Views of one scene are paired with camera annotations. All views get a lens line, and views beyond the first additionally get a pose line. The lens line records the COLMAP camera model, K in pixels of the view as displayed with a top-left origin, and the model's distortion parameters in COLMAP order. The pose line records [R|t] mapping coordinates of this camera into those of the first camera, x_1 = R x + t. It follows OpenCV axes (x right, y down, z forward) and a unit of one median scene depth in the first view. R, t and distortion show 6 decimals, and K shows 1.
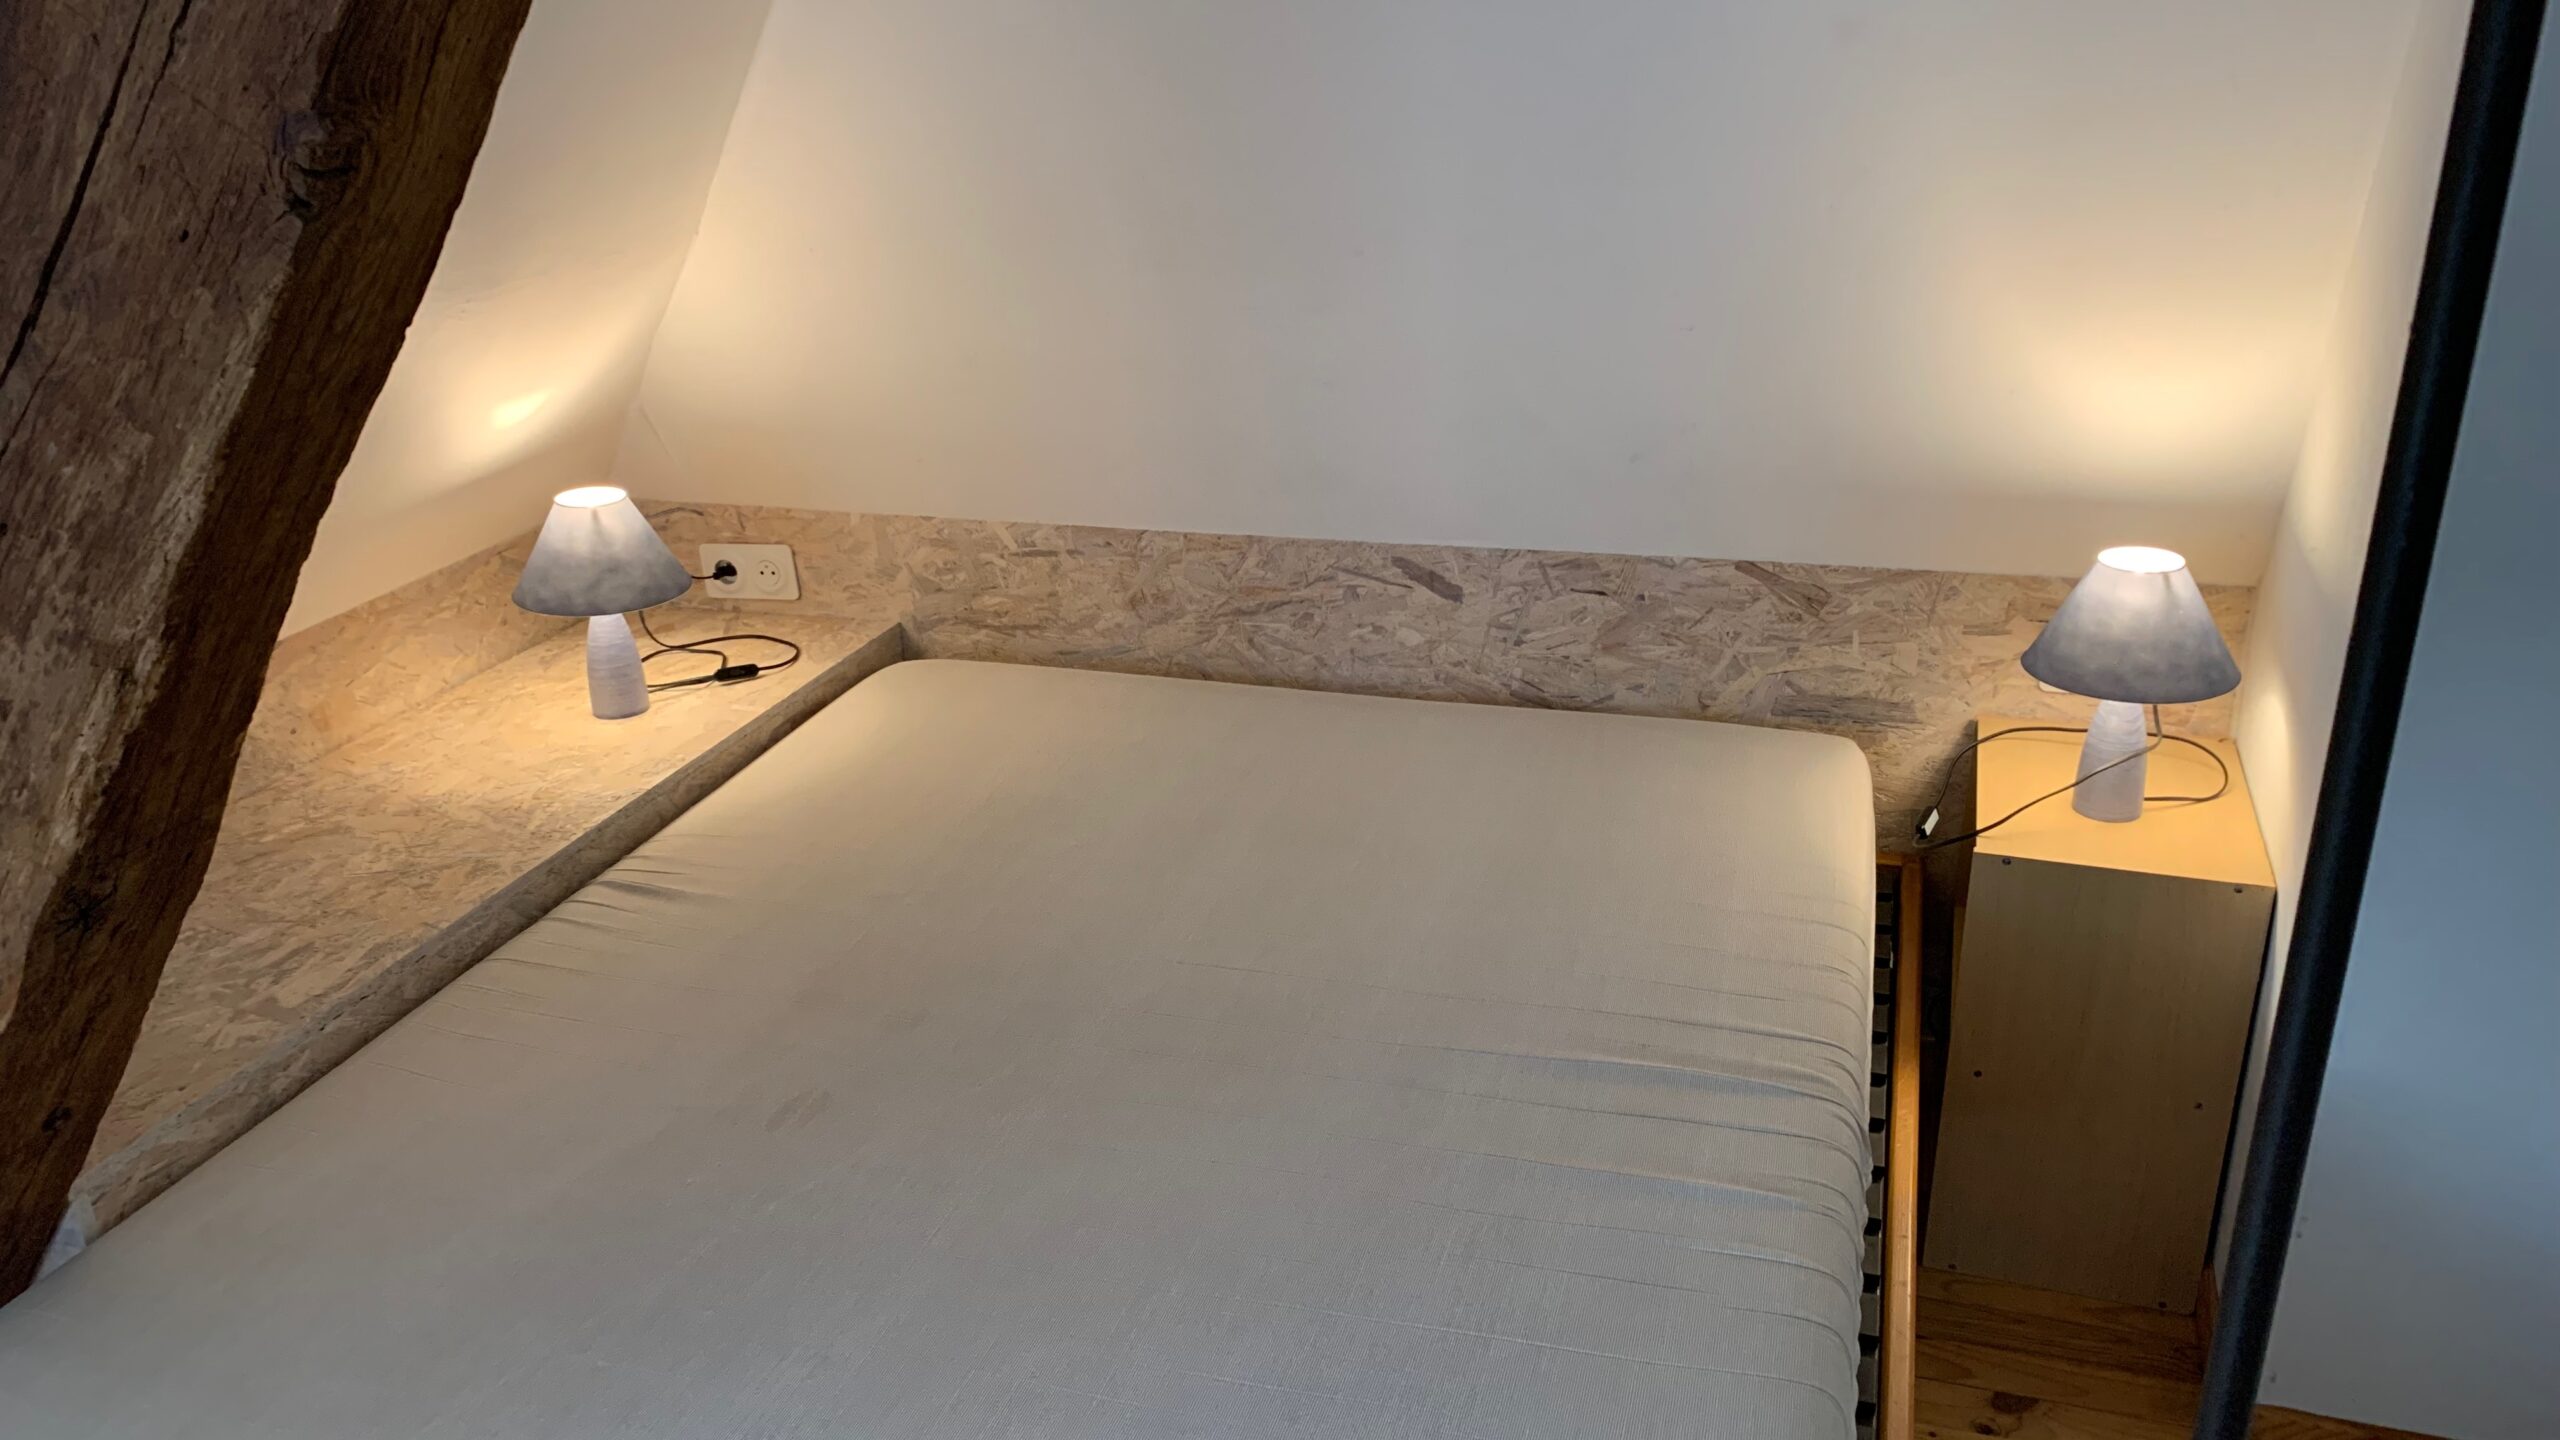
lens RADIAL K [[1930.6, 0, 1242.7], [0, 1930.6, 722.5], [0, 0, 1]] dist [0.100911, -0.102991]
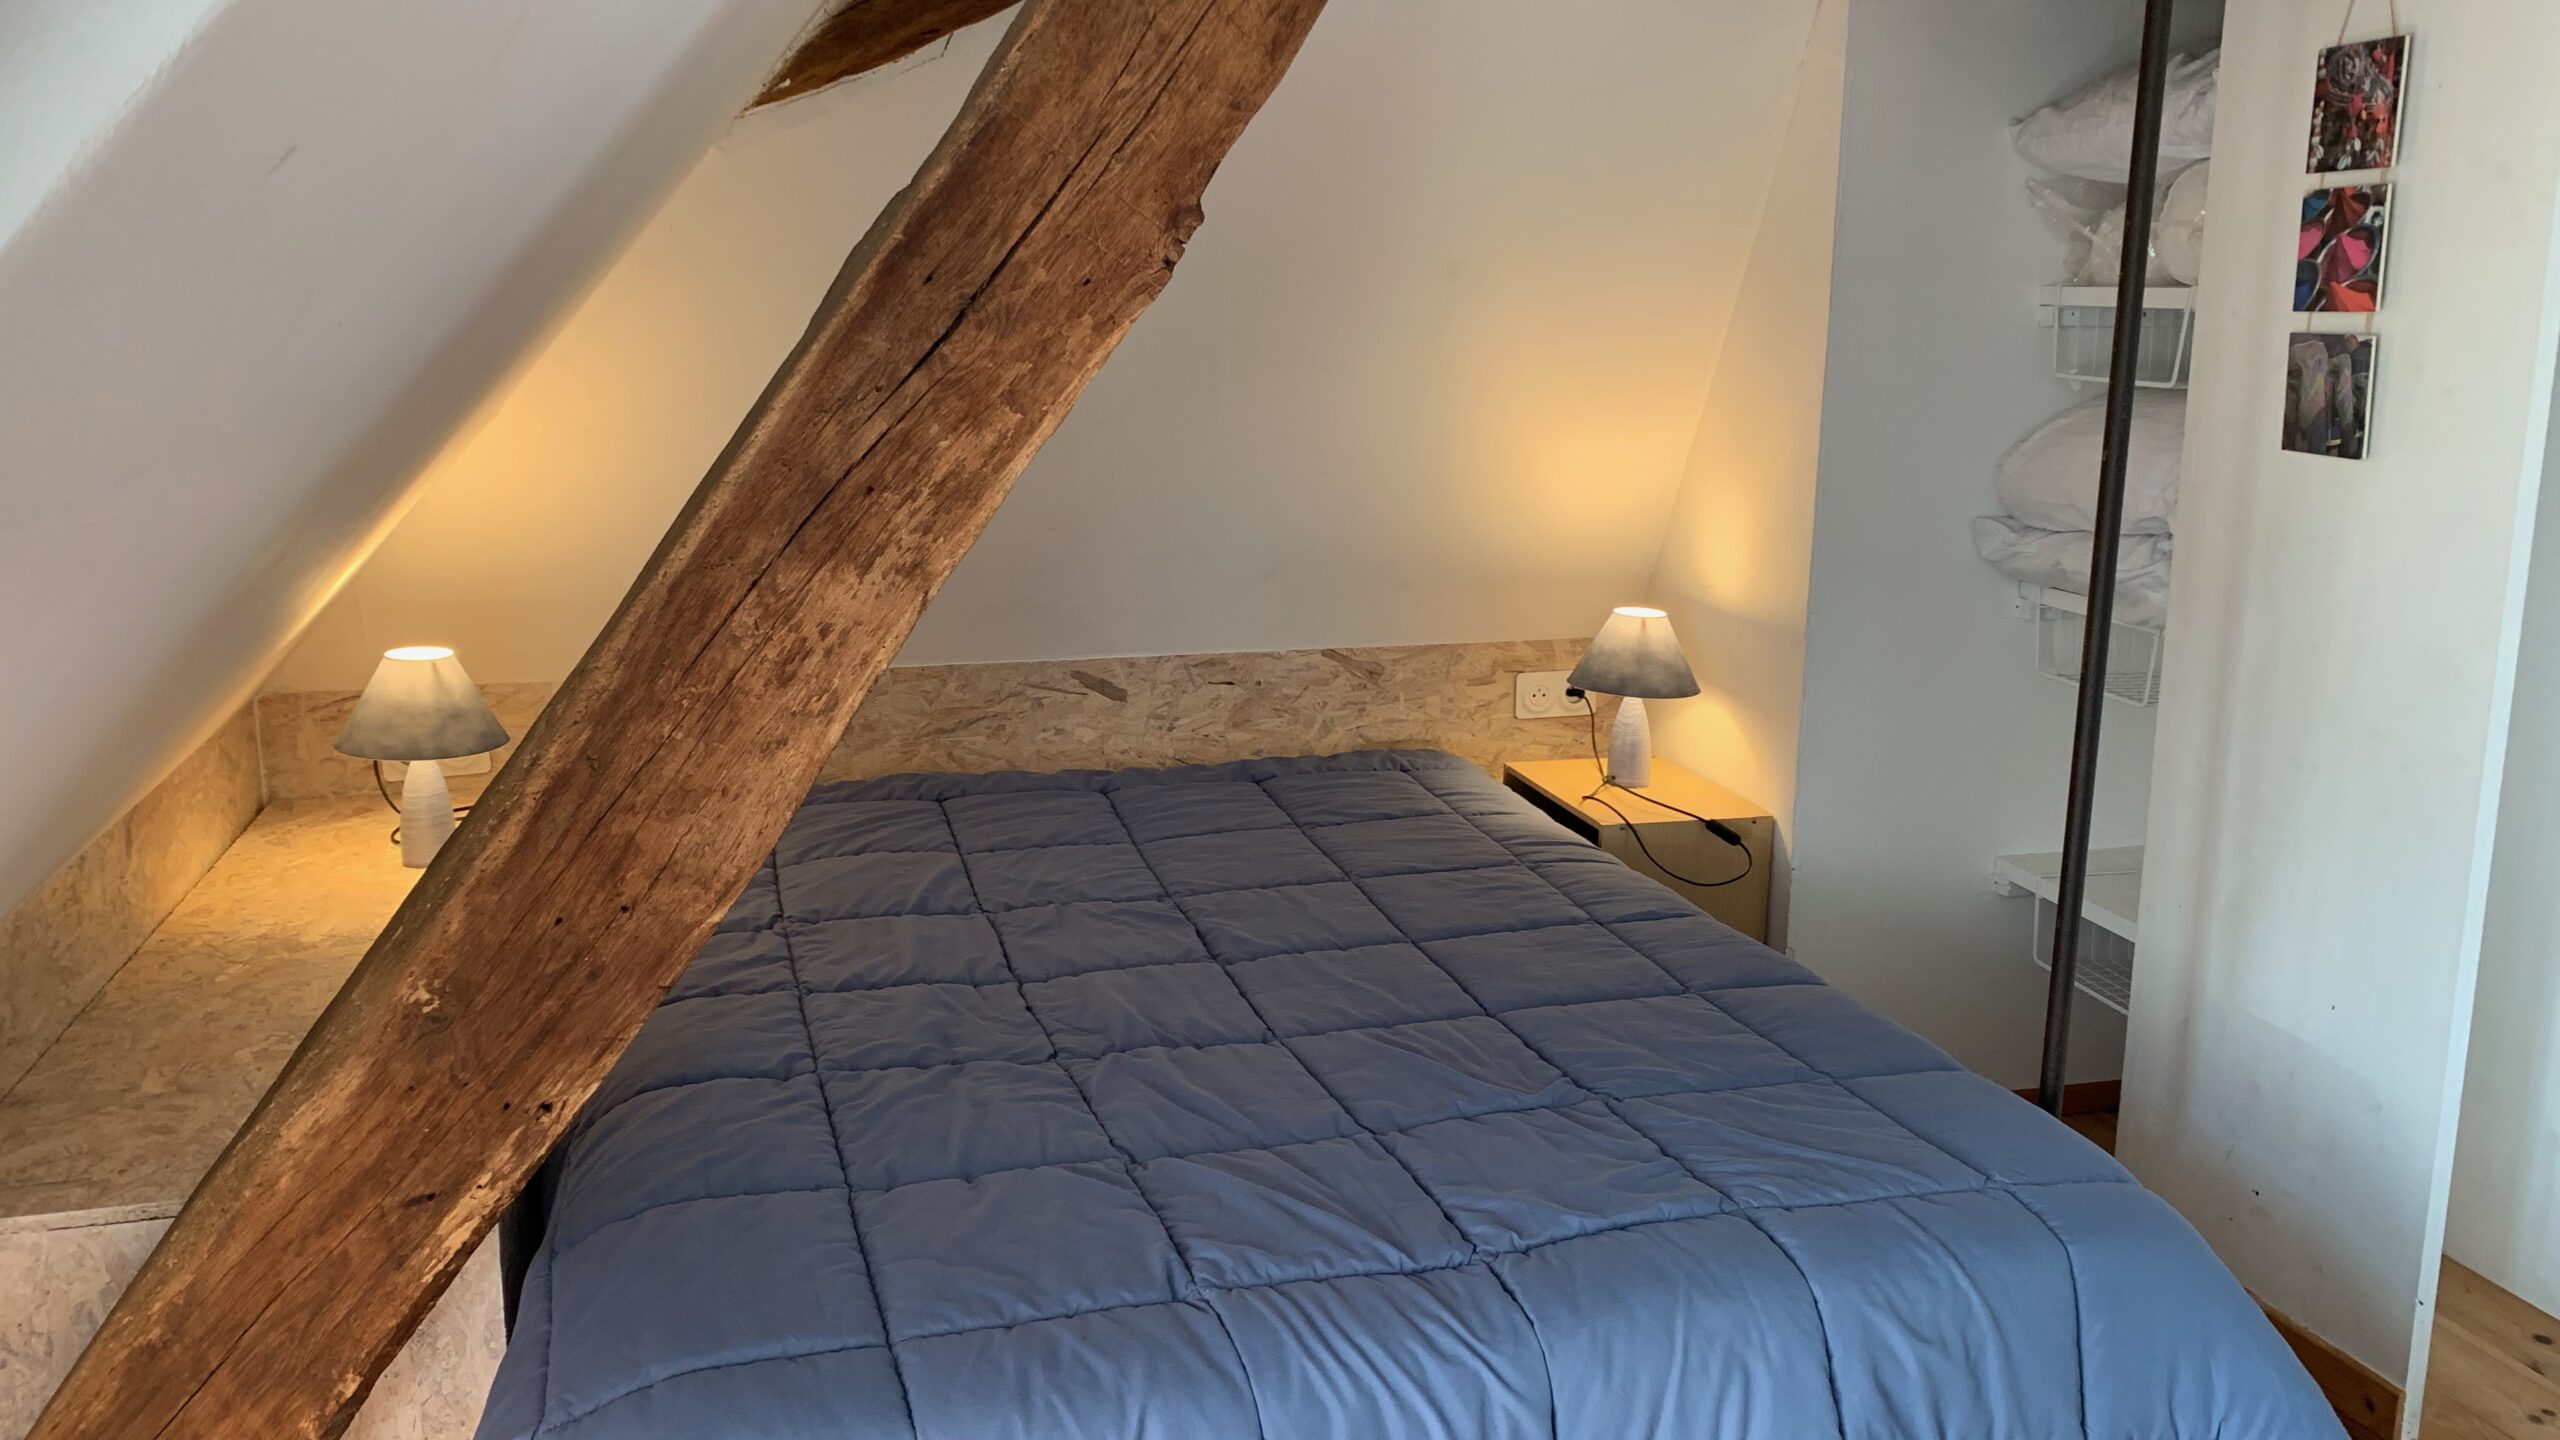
lens RADIAL K [[1921.8, 0, 1320.5], [0, 1921.8, 730.3], [0, 0, 1]] dist [0.072630, -0.117728]
pose [[0.827720, -0.079852, 0.555431, -0.515998], [0.168452, 0.979529, -0.110210, 0.124967], [-0.535260, 0.184786, 0.824227, -0.124830]]
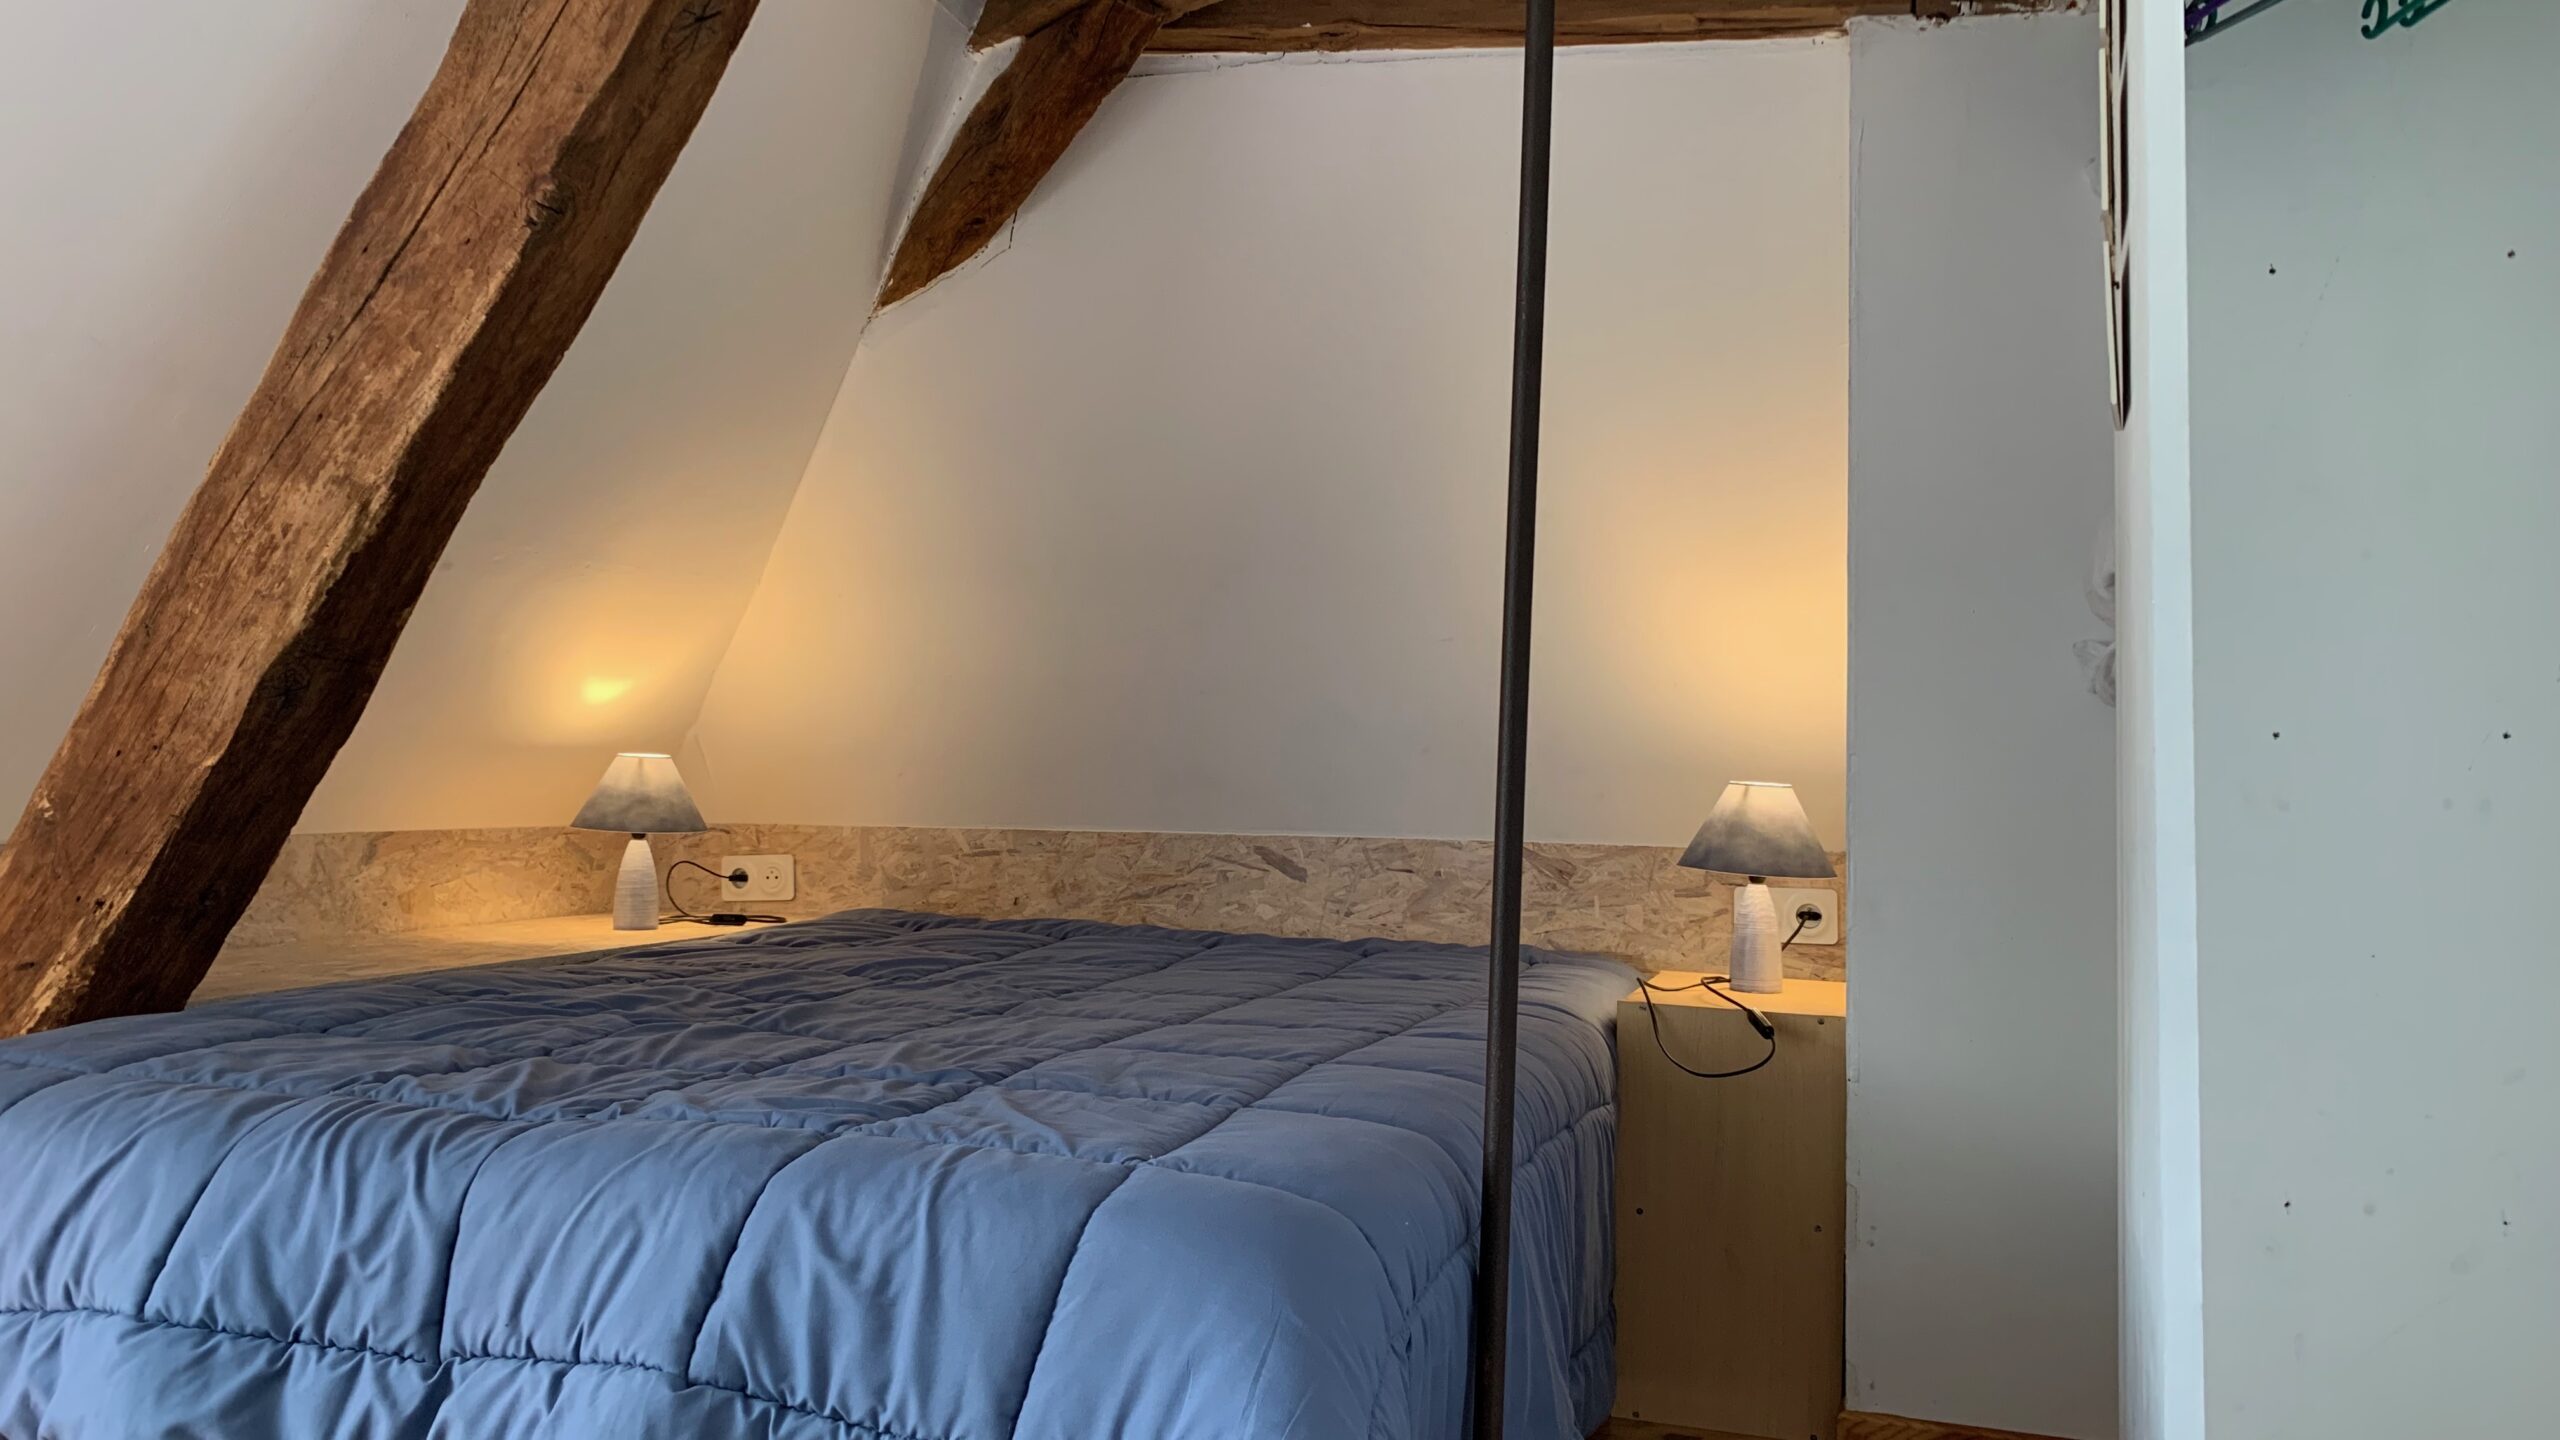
lens RADIAL K [[1933.1, 0, 1295.5], [0, 1933.1, 714.4], [0, 0, 1]] dist [0.072326, -0.080398]
pose [[0.998490, 0.050956, -0.020527, 0.133864], [-0.054921, 0.917369, -0.394230, 0.358189], [-0.001258, 0.394762, 0.918783, -0.230705]]
